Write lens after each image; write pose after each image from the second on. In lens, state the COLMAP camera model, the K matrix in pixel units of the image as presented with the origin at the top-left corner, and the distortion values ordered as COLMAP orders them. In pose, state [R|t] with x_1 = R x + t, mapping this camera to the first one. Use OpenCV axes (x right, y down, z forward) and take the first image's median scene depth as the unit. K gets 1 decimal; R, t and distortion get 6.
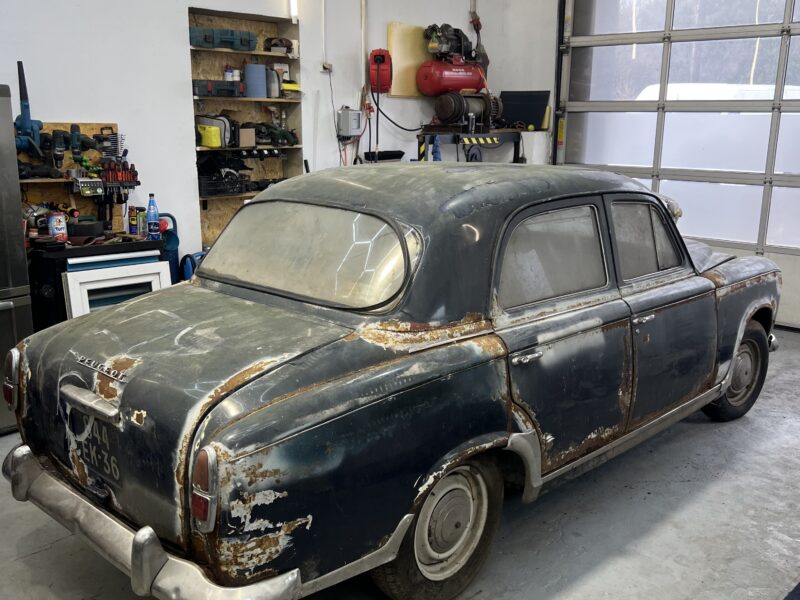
lens RADIAL K [[790.1, 0, 404.6], [0, 790.1, 308.6], [0, 0, 1]] dist [0.135597, -0.275988]
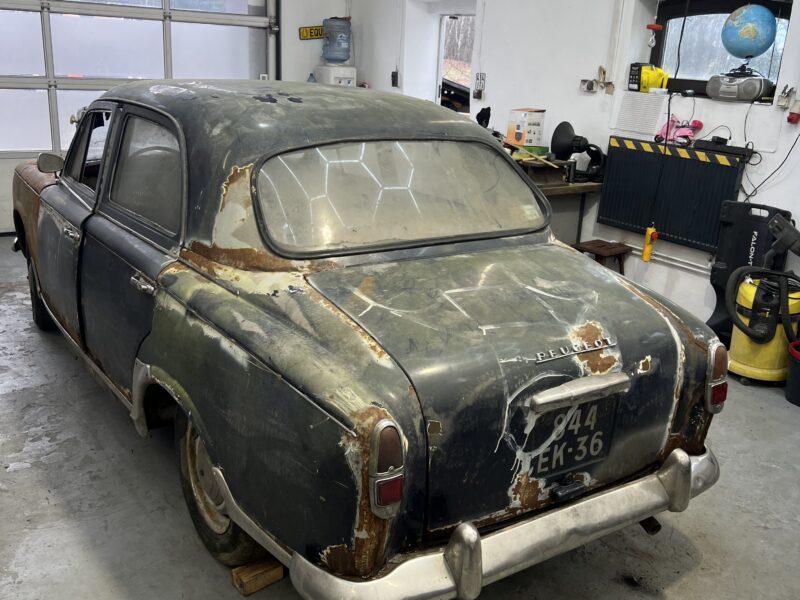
lens RADIAL K [[791.3, 0, 401.3], [0, 791.3, 310.1], [0, 0, 1]] dist [0.131573, -0.282163]
pose [[0.222798, -0.303585, 0.926389, -1.164127], [0.175646, 0.947224, 0.268169, -0.221730], [-0.958911, 0.102969, 0.264363, 0.917781]]
